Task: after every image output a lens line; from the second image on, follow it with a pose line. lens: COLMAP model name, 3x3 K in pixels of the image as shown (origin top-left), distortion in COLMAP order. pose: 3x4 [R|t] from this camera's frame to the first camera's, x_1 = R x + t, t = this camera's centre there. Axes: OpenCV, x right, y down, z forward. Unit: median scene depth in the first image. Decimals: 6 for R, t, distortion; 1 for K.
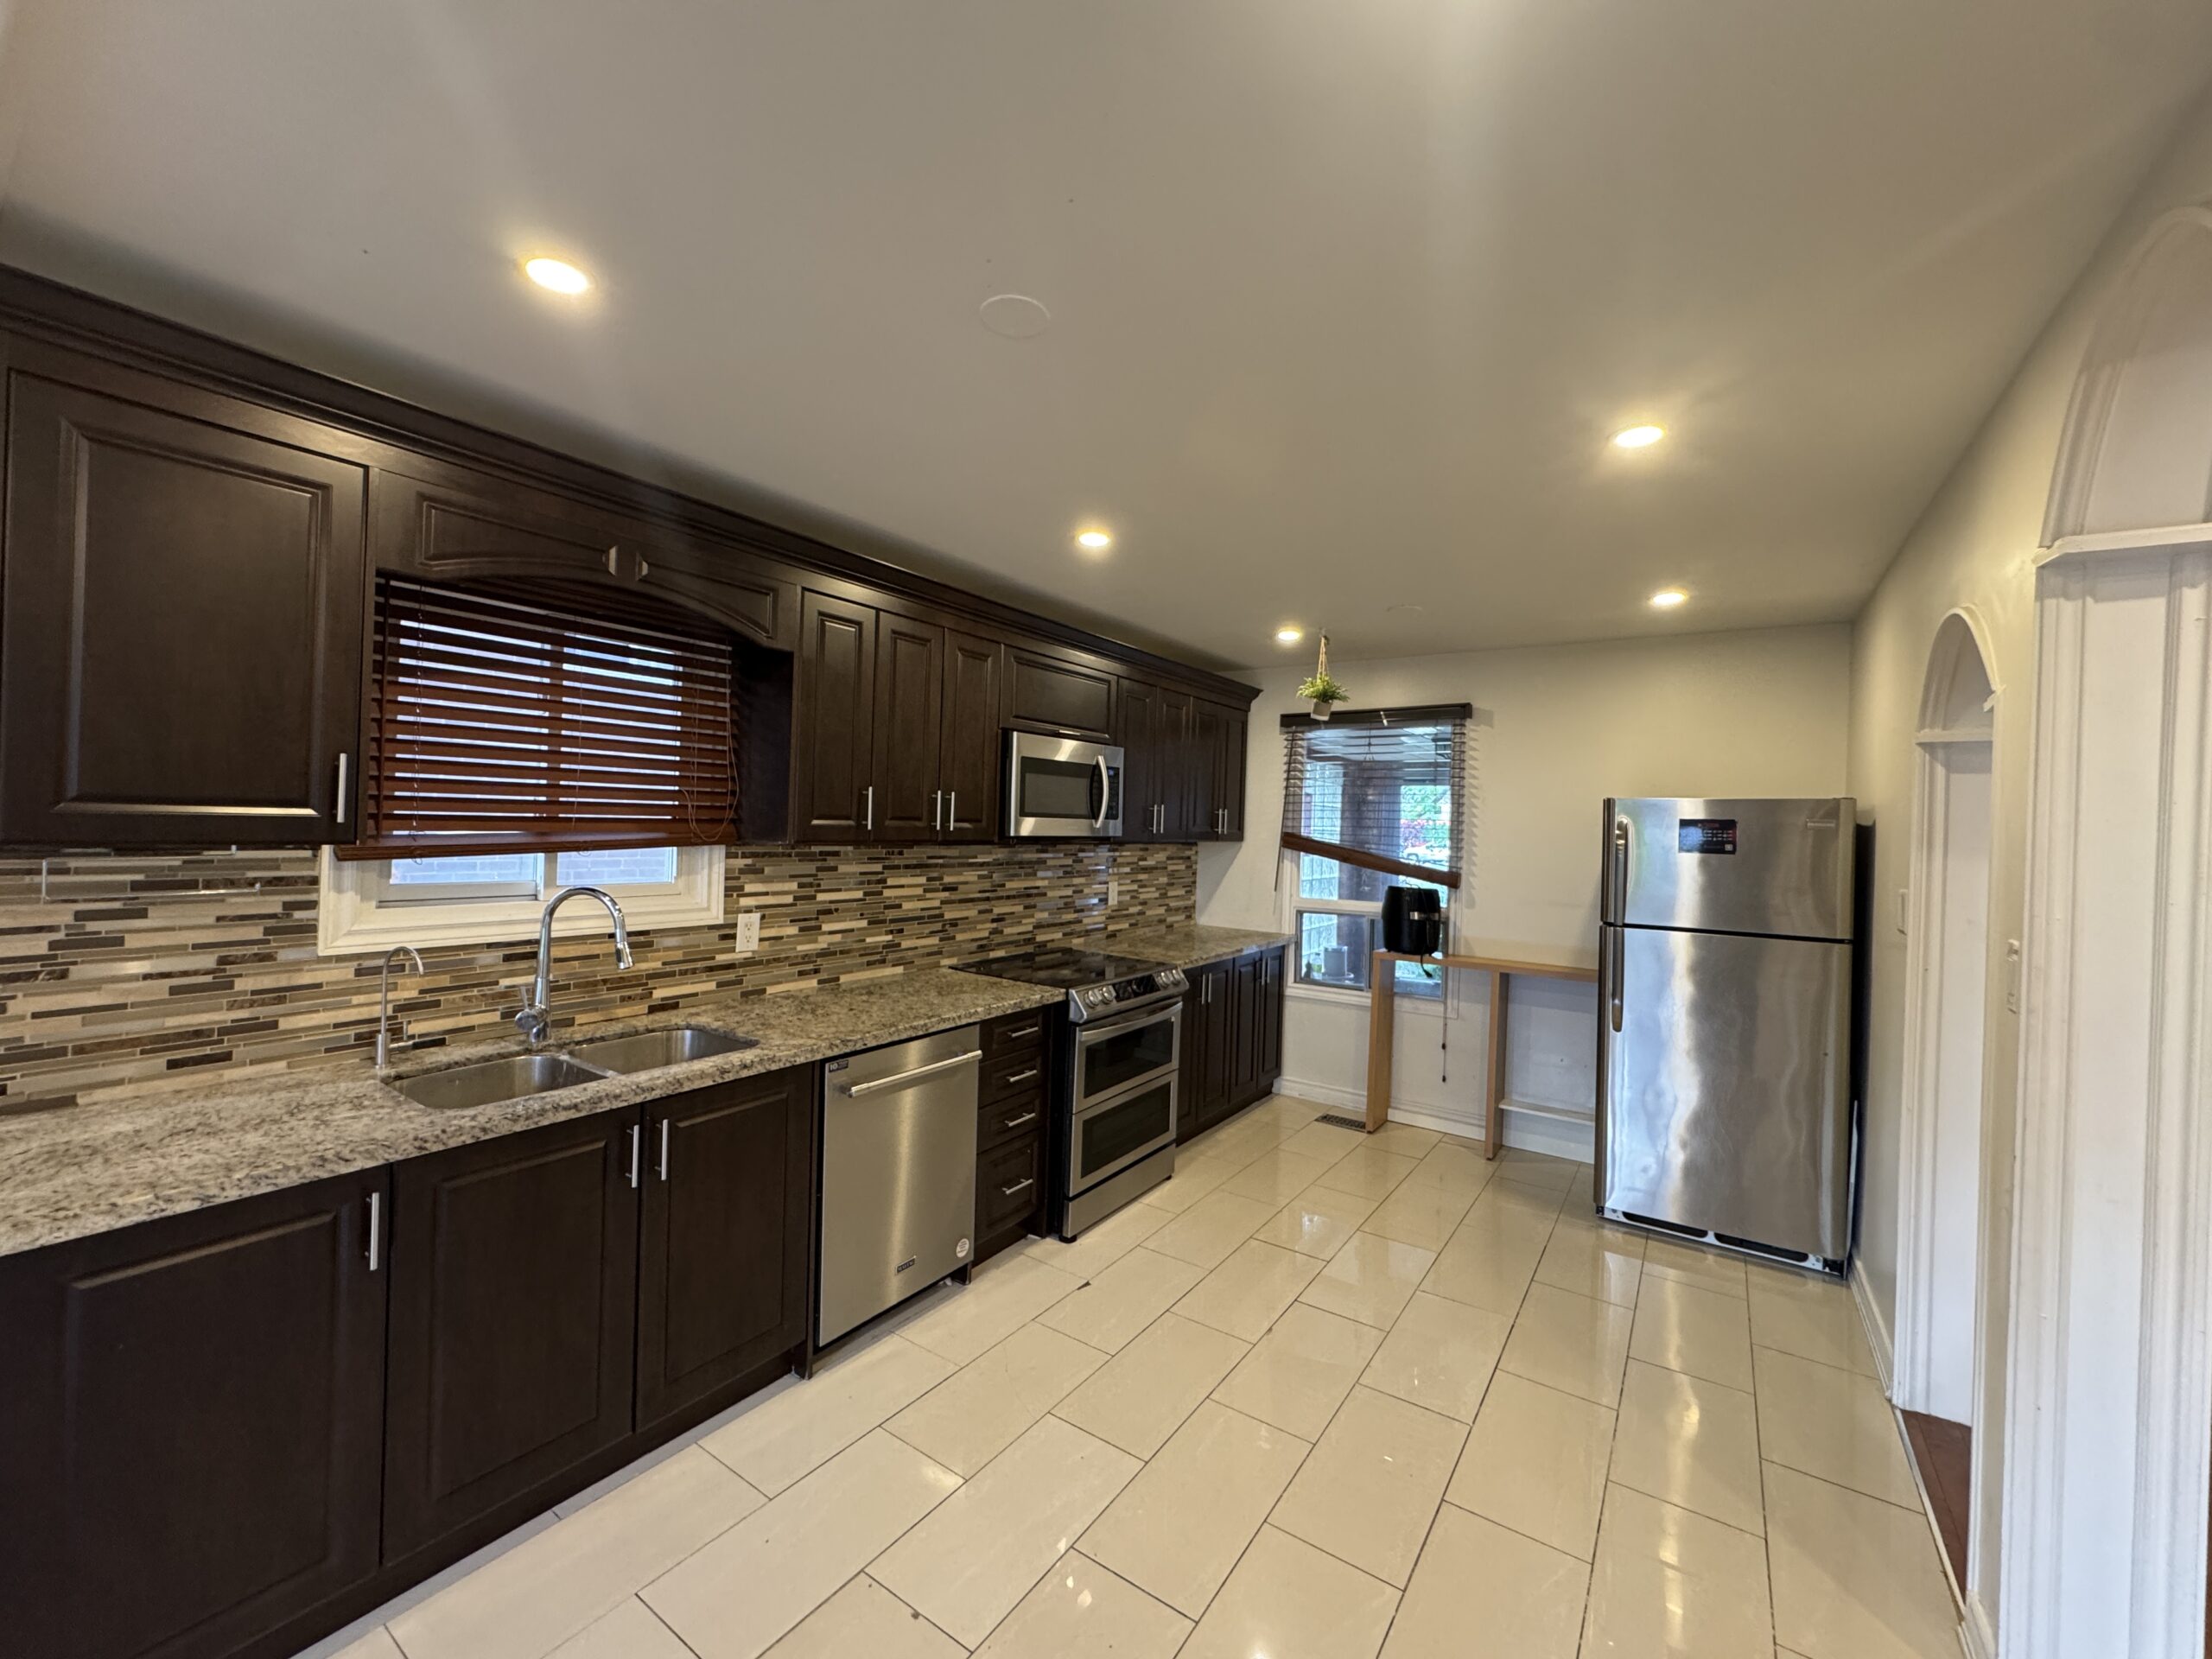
lens RADIAL K [[878.0, 0, 1106.4], [0, 878.0, 825.7], [0, 0, 1]] dist [-0.003419, -0.000175]
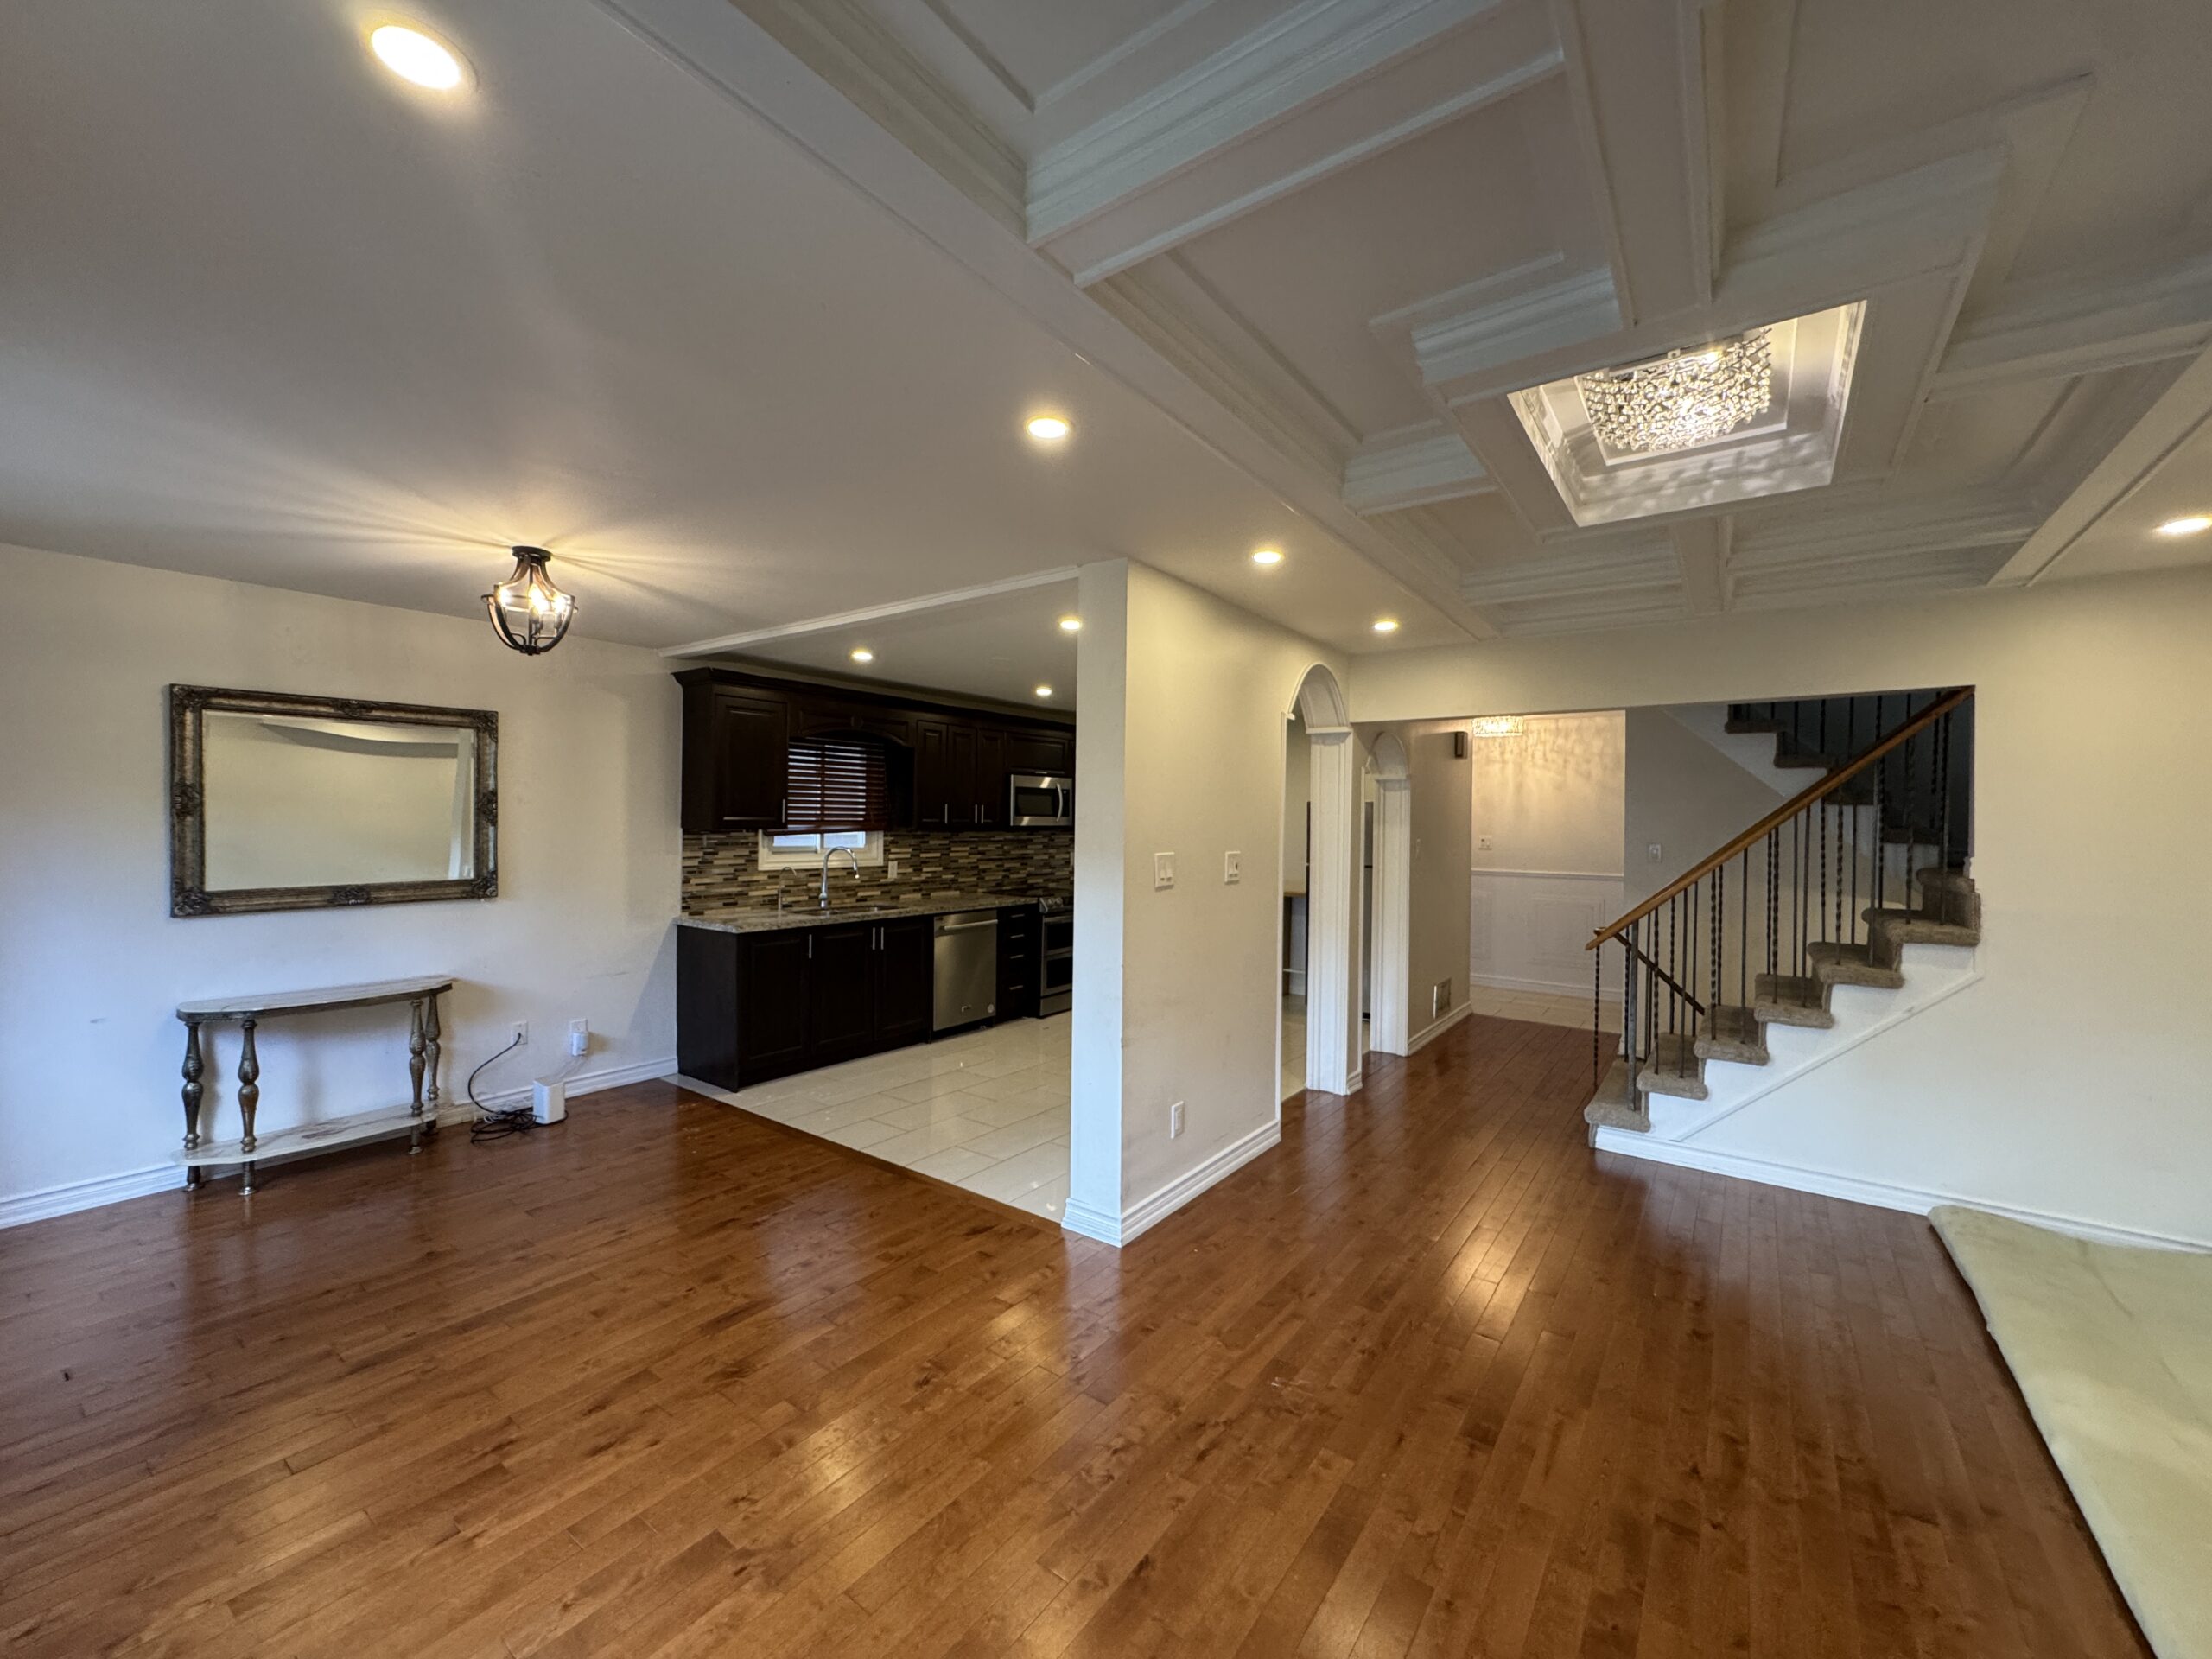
lens RADIAL K [[878.0, 0, 1106.6], [0, 878.0, 832.4], [0, 0, 1]] dist [-0.003419, -0.000175]
pose [[0.999407, -0.015074, -0.030951, 0.207428], [0.015438, 0.999814, 0.011557, 0.007817], [0.030771, -0.012028, 0.999454, -1.216997]]
